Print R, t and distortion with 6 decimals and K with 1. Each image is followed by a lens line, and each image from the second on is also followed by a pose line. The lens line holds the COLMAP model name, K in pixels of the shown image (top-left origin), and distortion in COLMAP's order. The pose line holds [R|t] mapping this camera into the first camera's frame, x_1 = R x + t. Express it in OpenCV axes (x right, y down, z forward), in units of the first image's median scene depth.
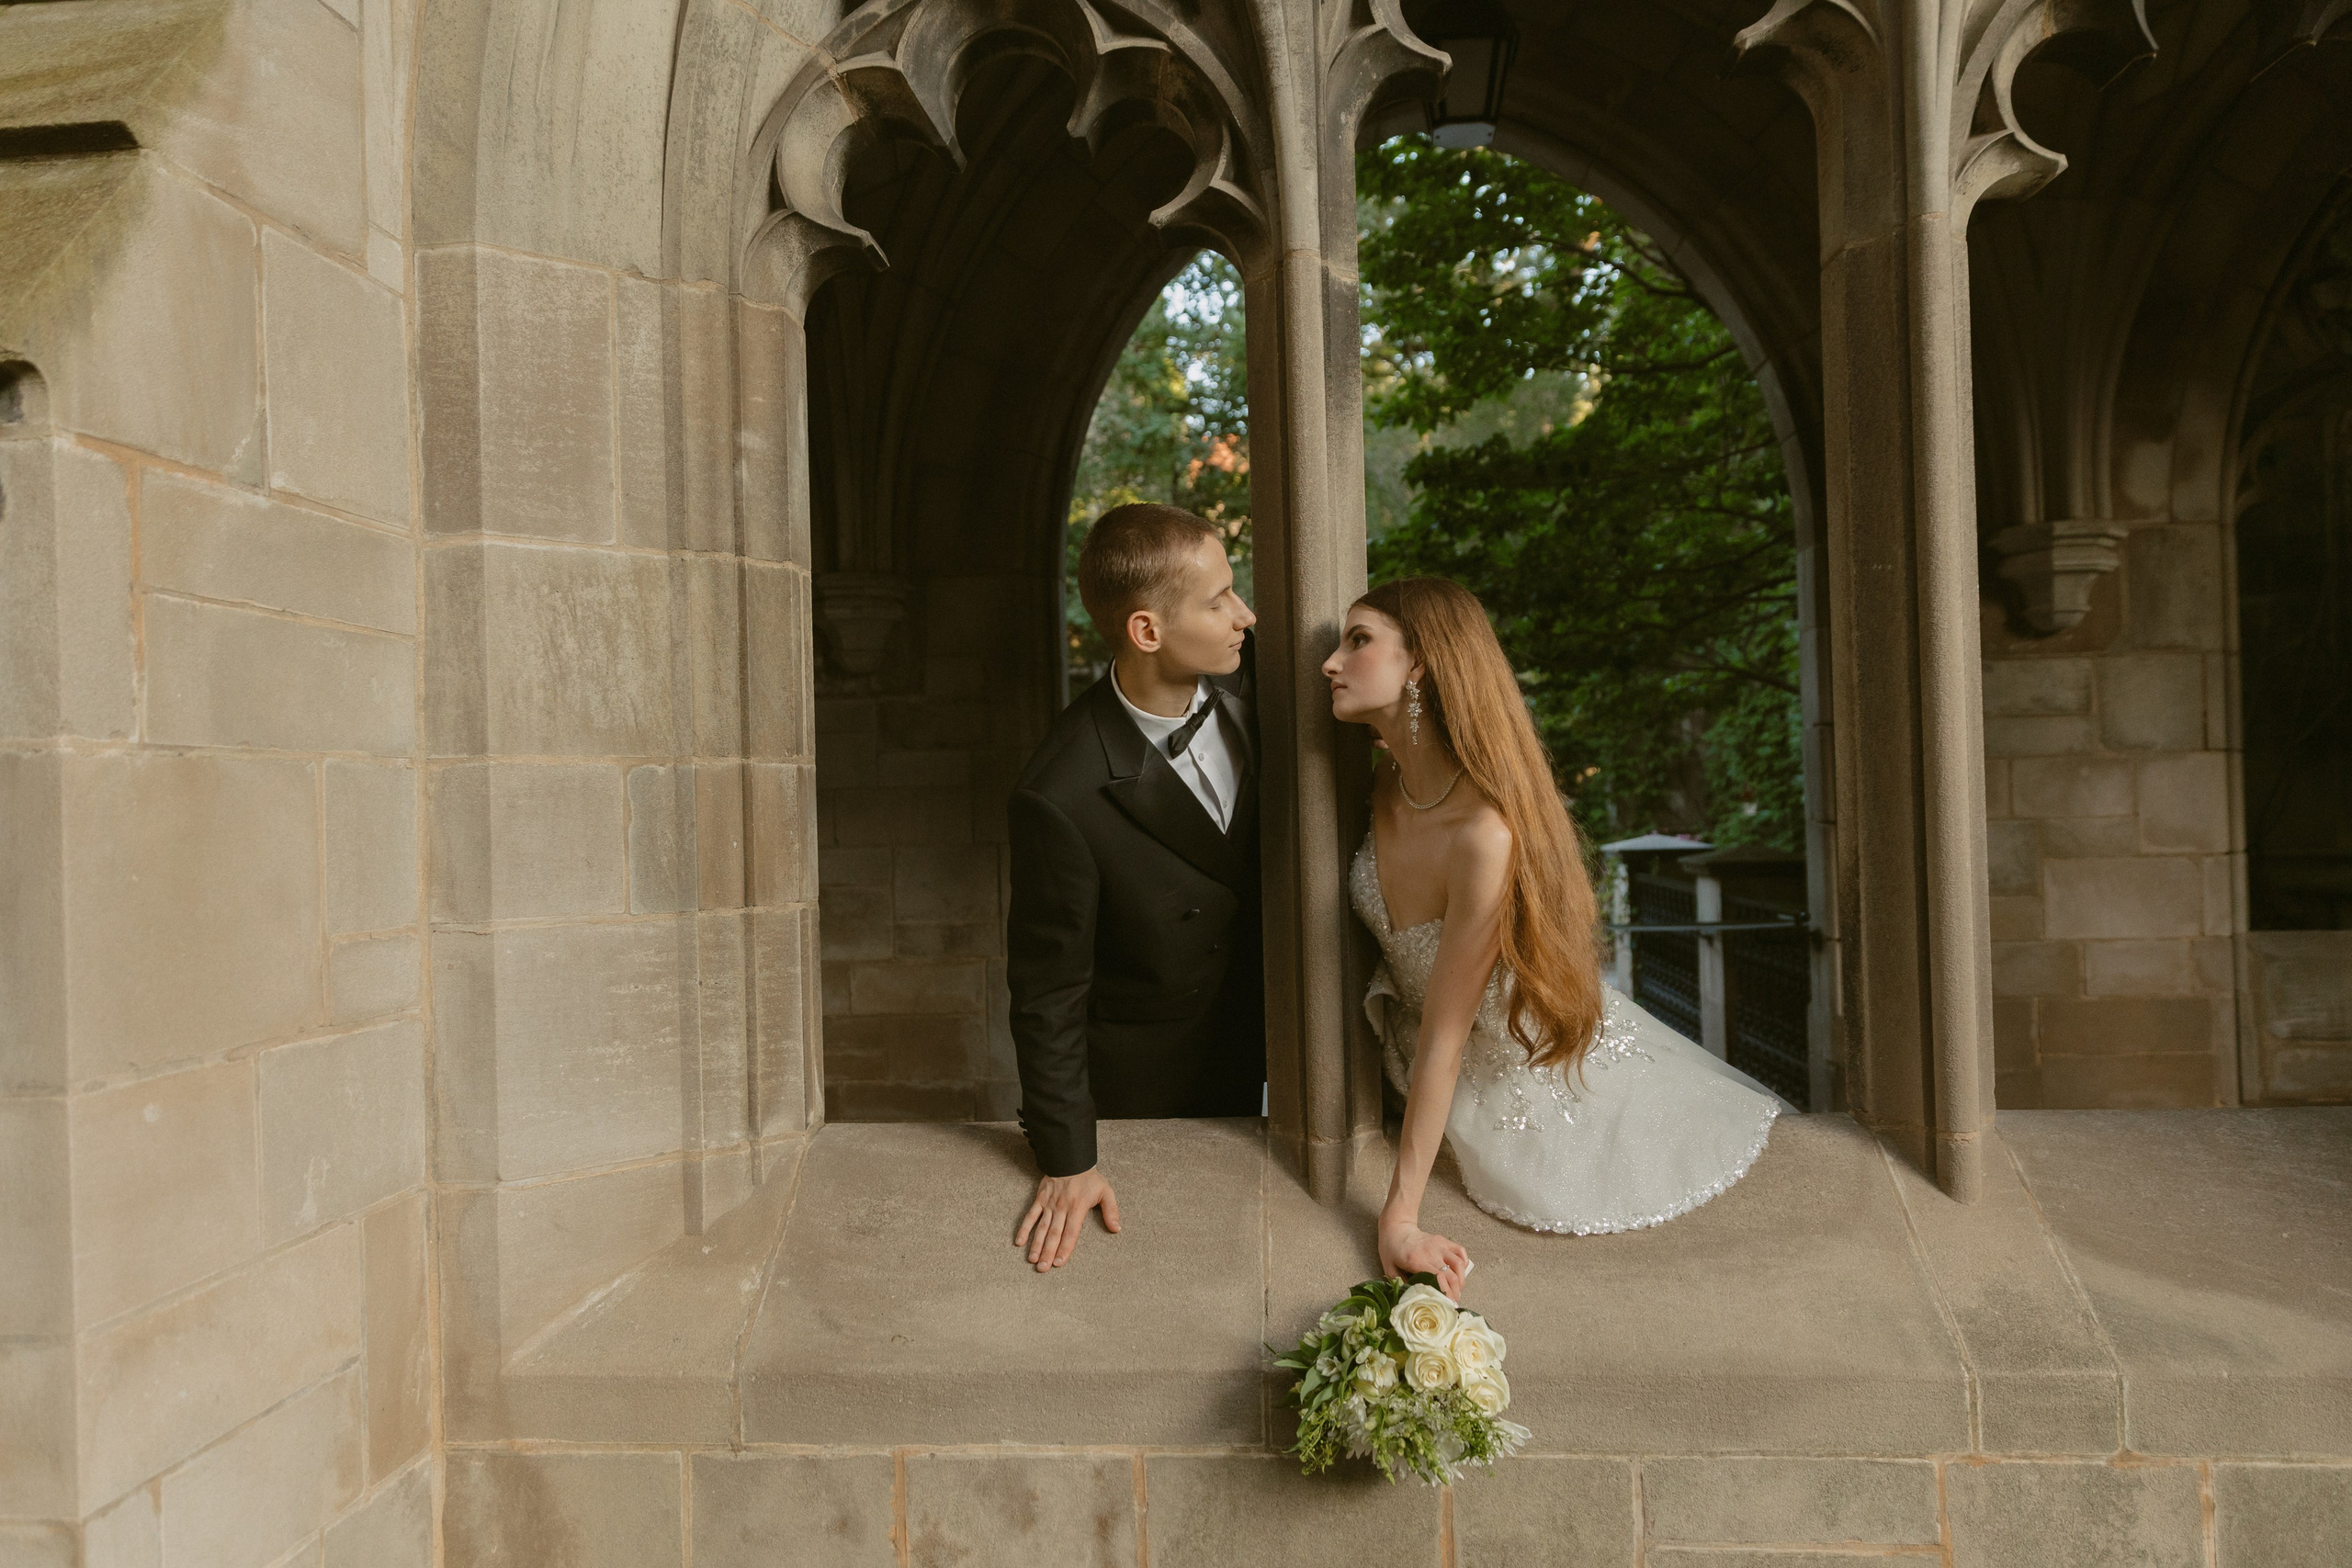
lens RADIAL K [[1469.8, 0, 1179.0], [0, 1469.8, 794.0], [0, 0, 1]] dist [0.008458, -0.001752]
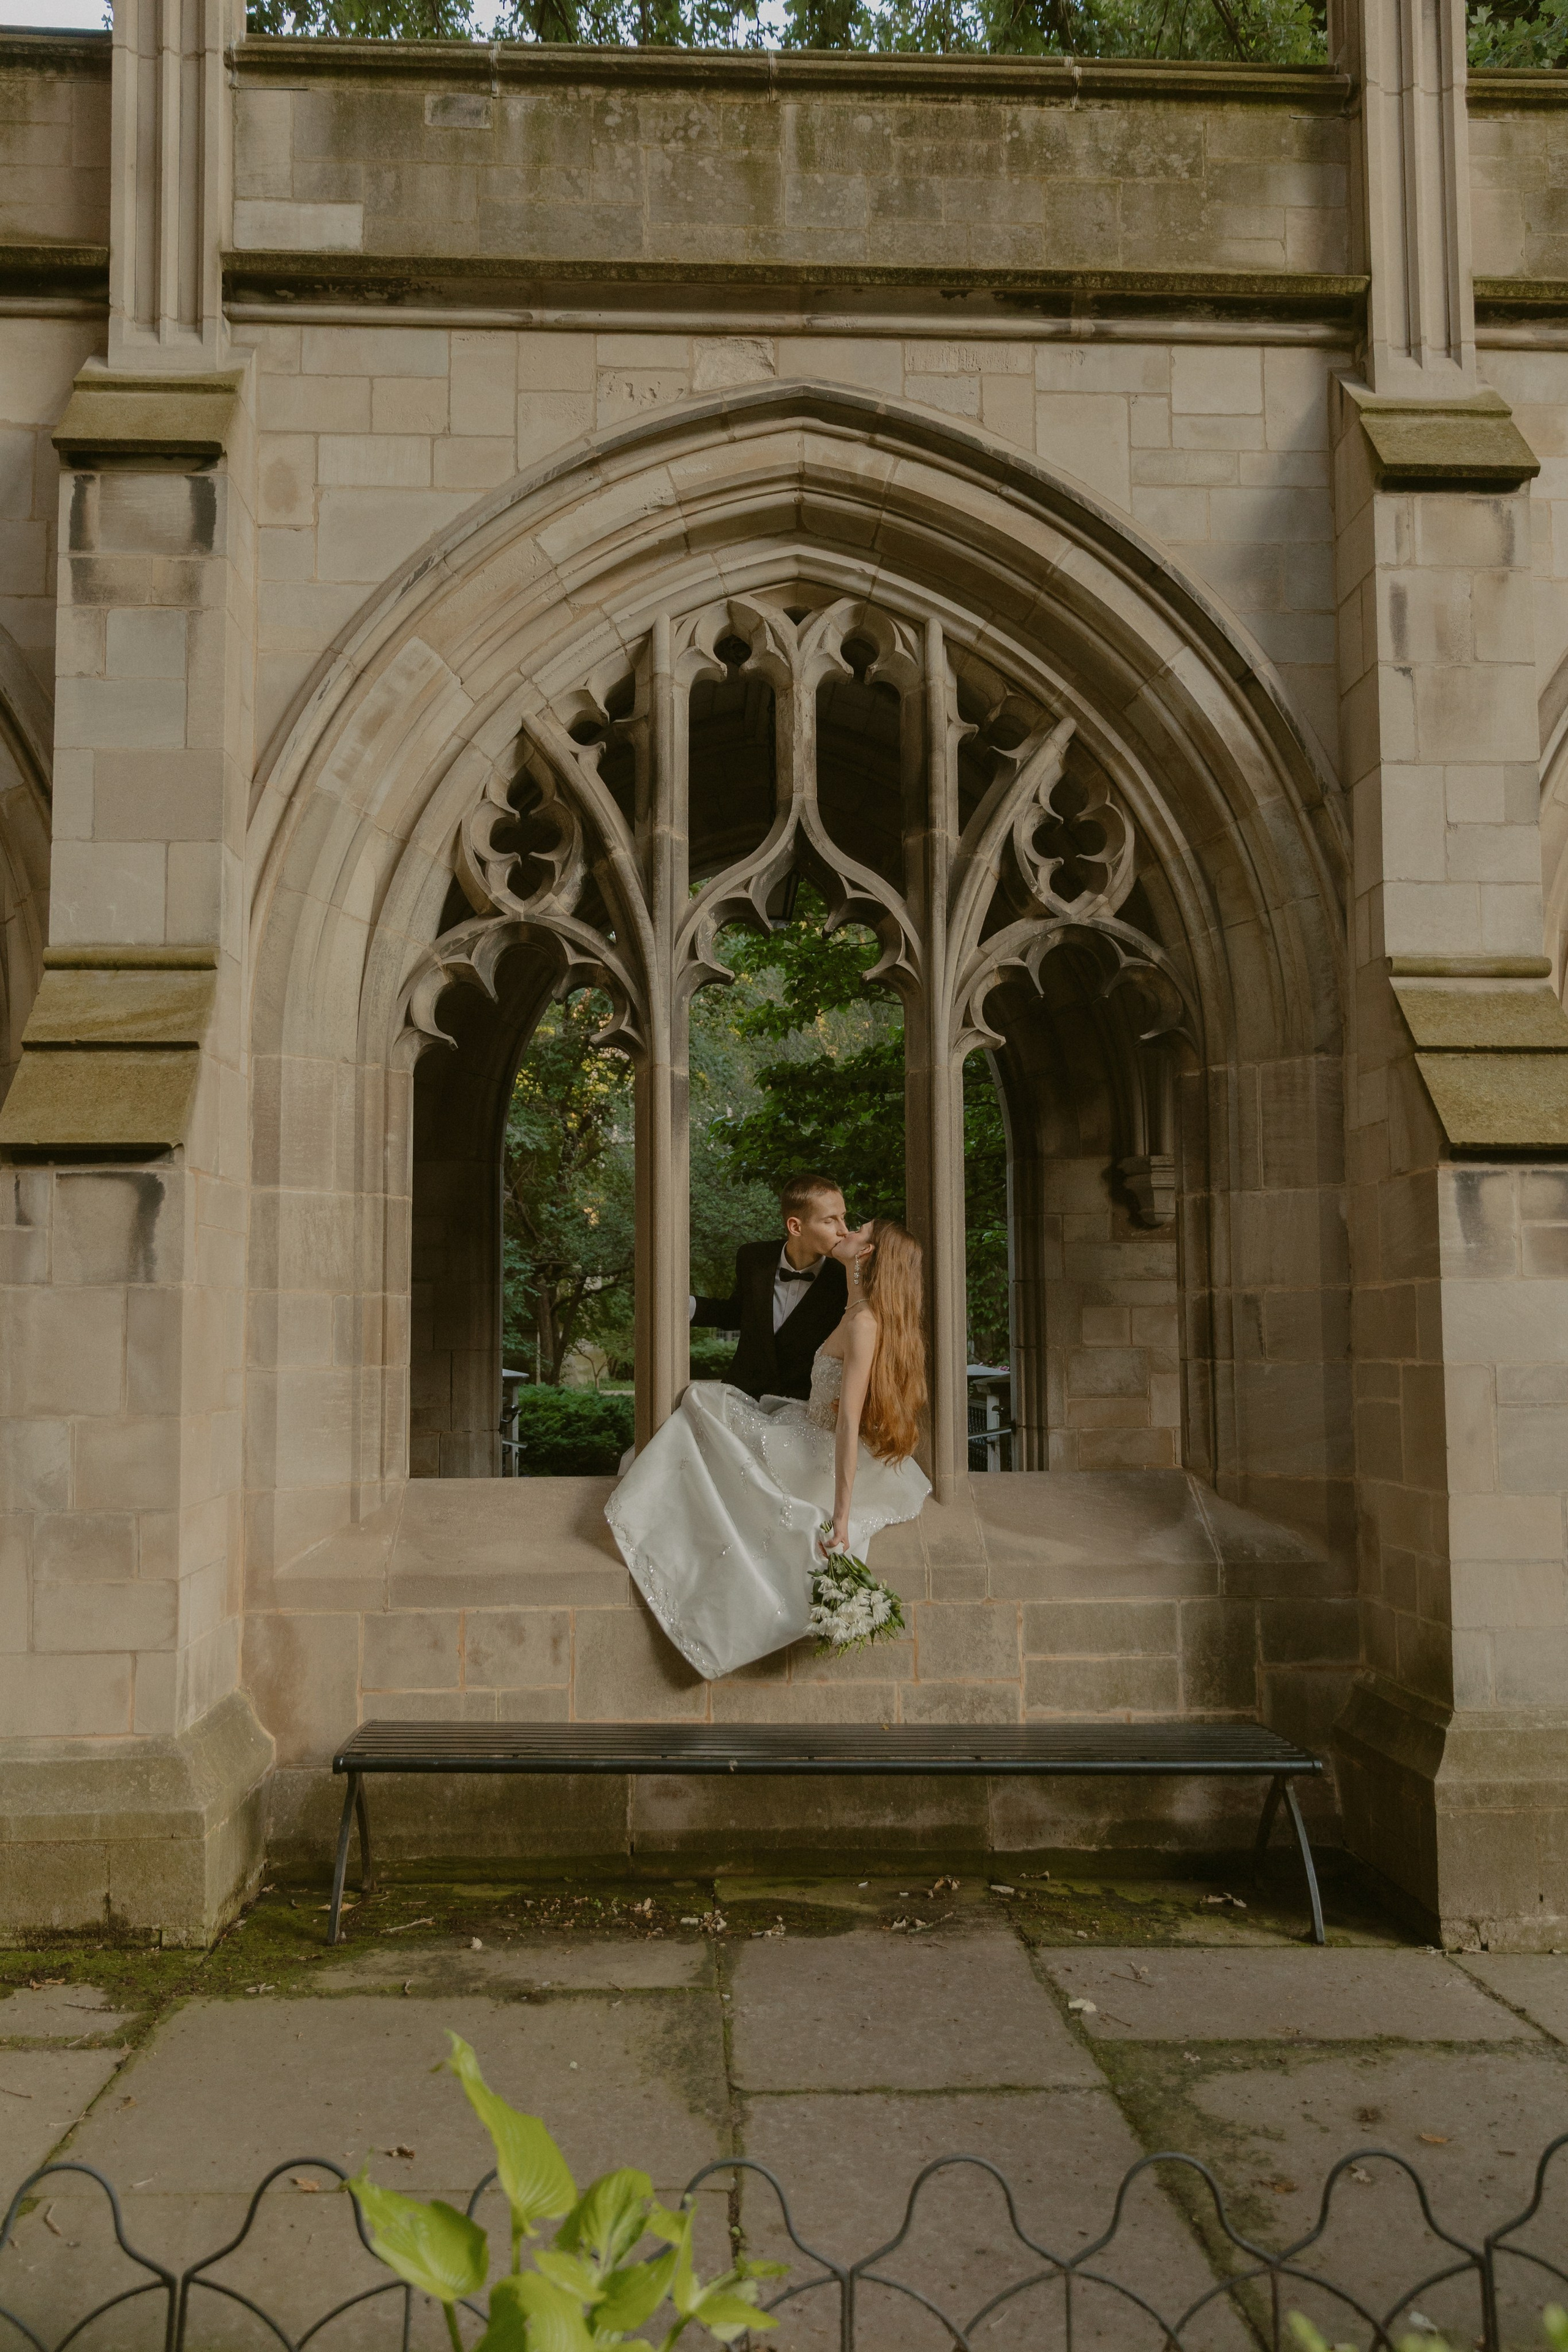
lens RADIAL K [[1673.3, 0, 758.3], [0, 1673.3, 1217.5], [0, 0, 1]] dist [-0.011355, 0.010818]
pose [[0.992441, 0.030882, 0.118771, -0.059844], [-0.023305, 0.997635, -0.064668, 0.010303], [-0.120488, 0.061412, 0.990813, -1.420011]]
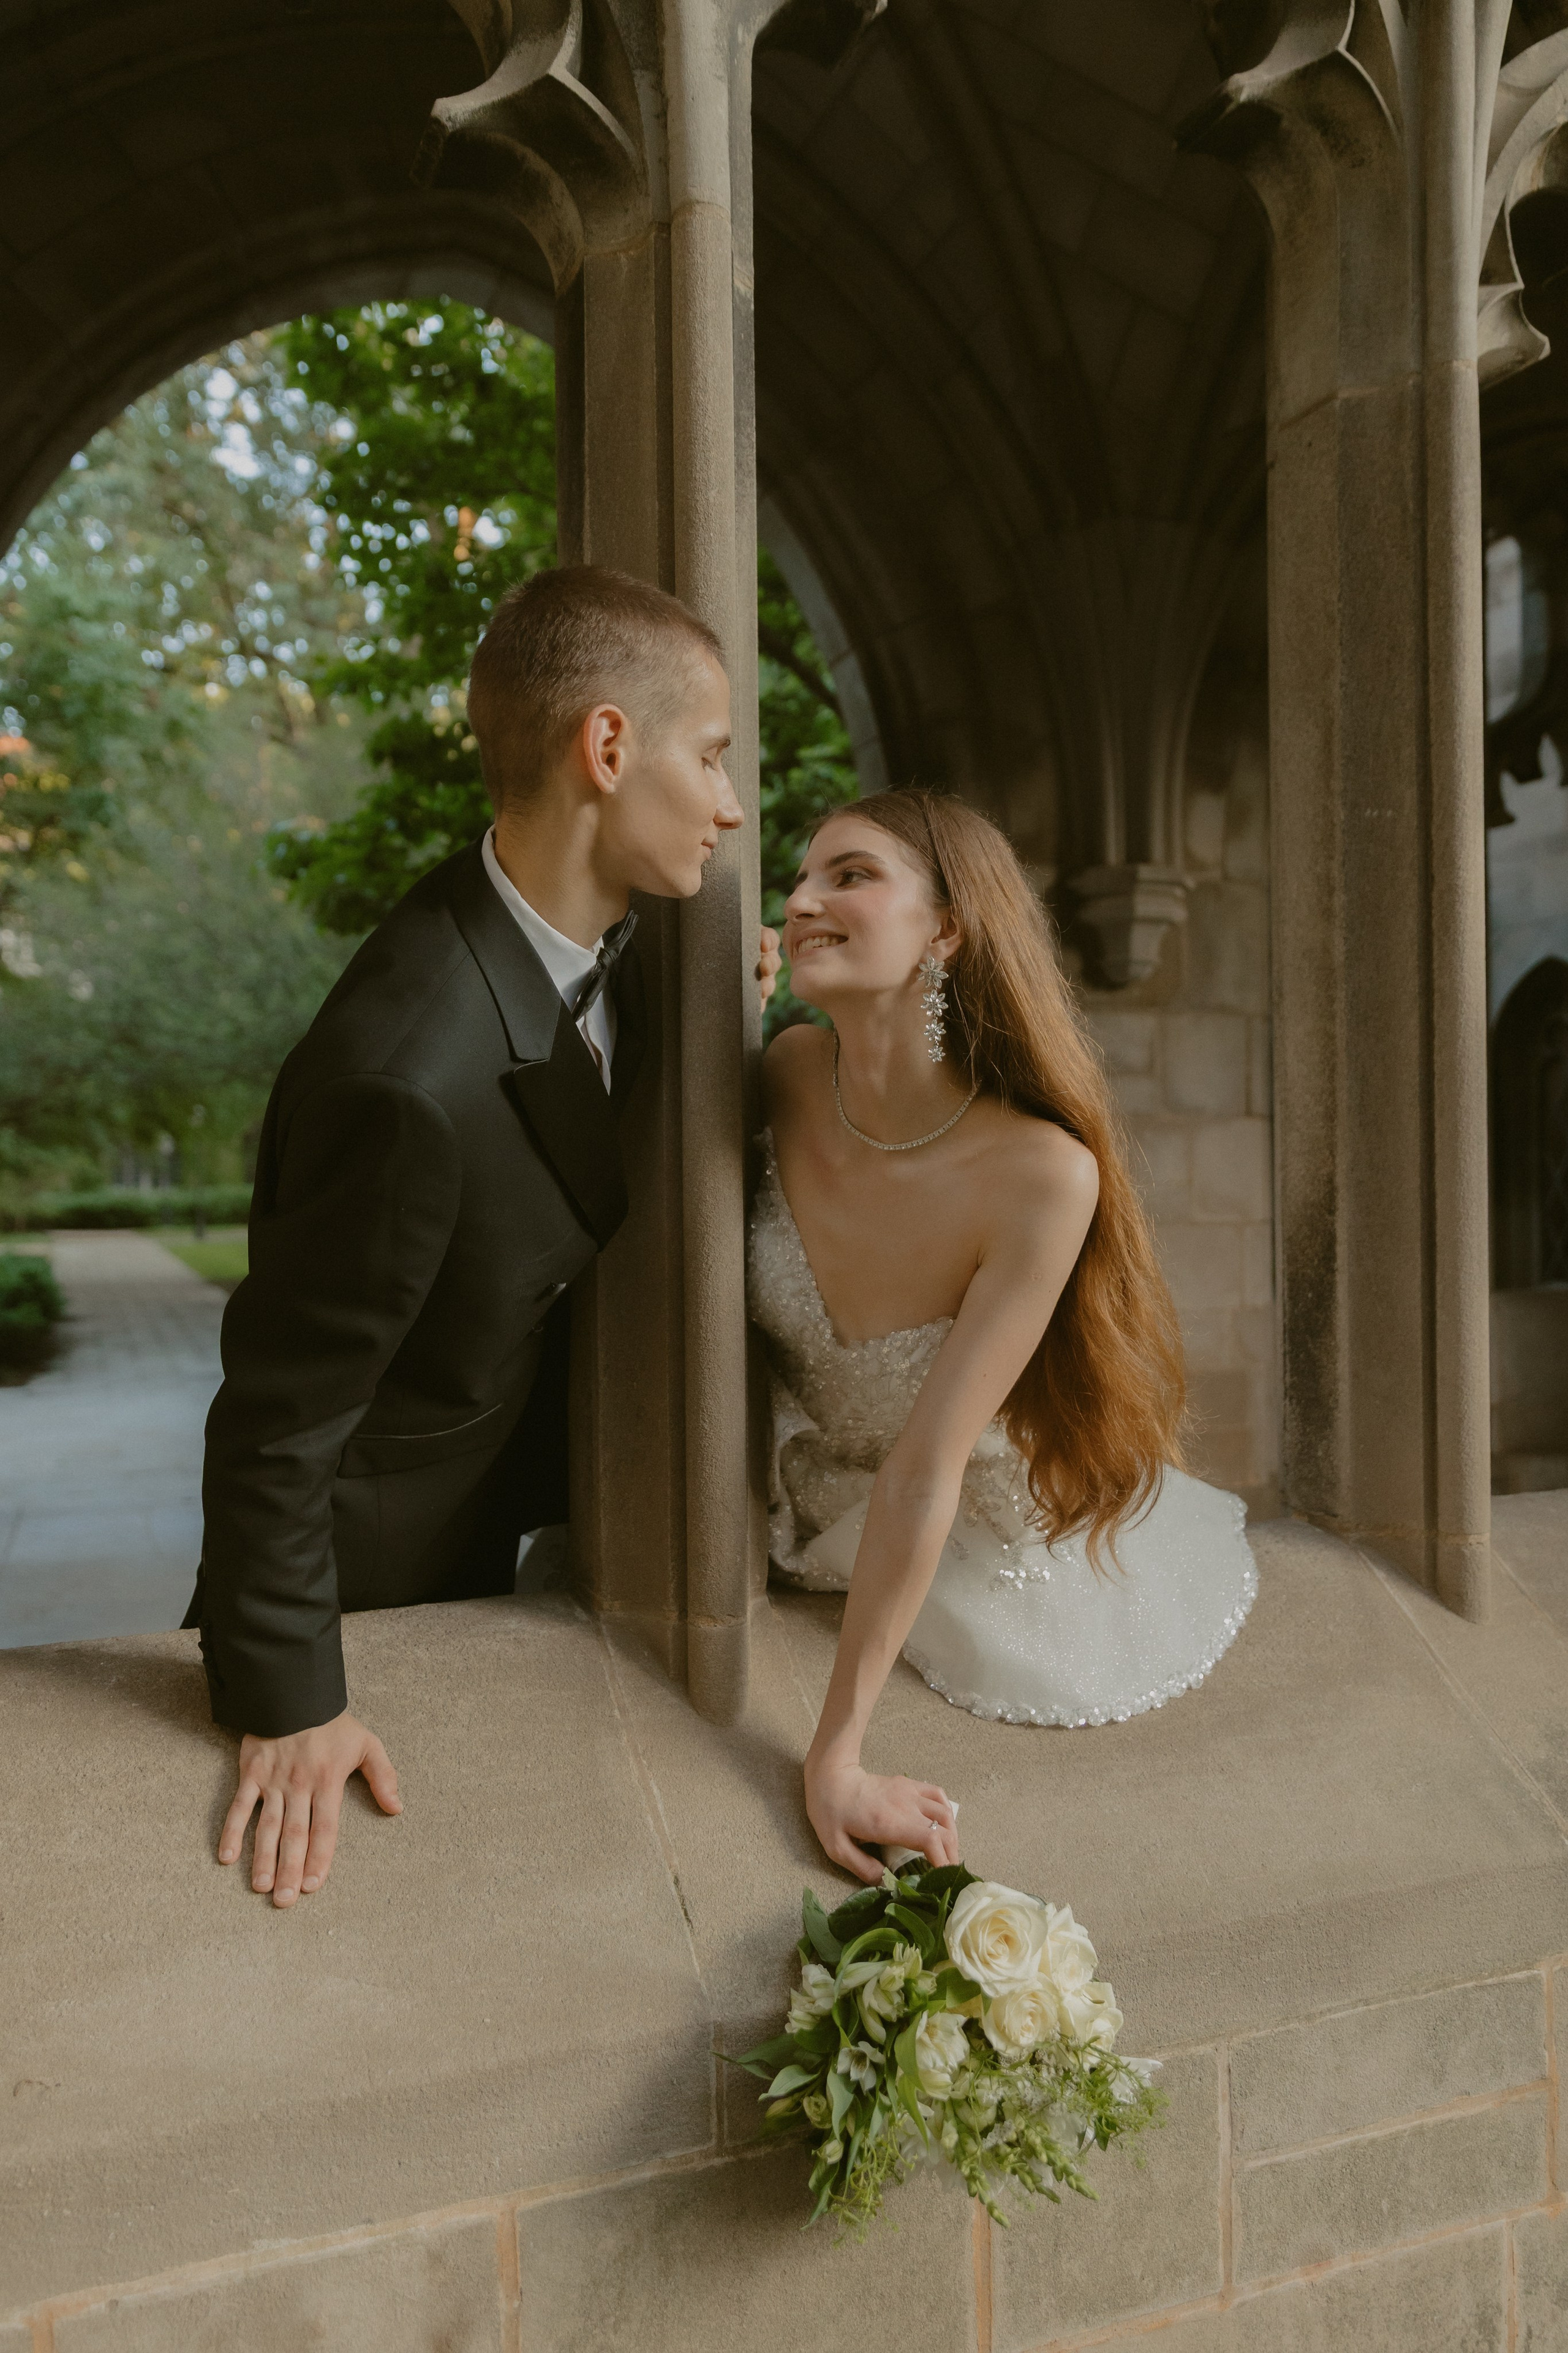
lens RADIAL K [[1673.8, 0, 712.6], [0, 1673.8, 1189.2], [0, 0, 1]] dist [-0.011355, 0.010818]
pose [[0.905126, 0.014138, 0.424909, -0.209370], [-0.017455, 0.999840, 0.003914, 0.046187], [-0.424785, -0.010959, 0.905228, 0.346810]]
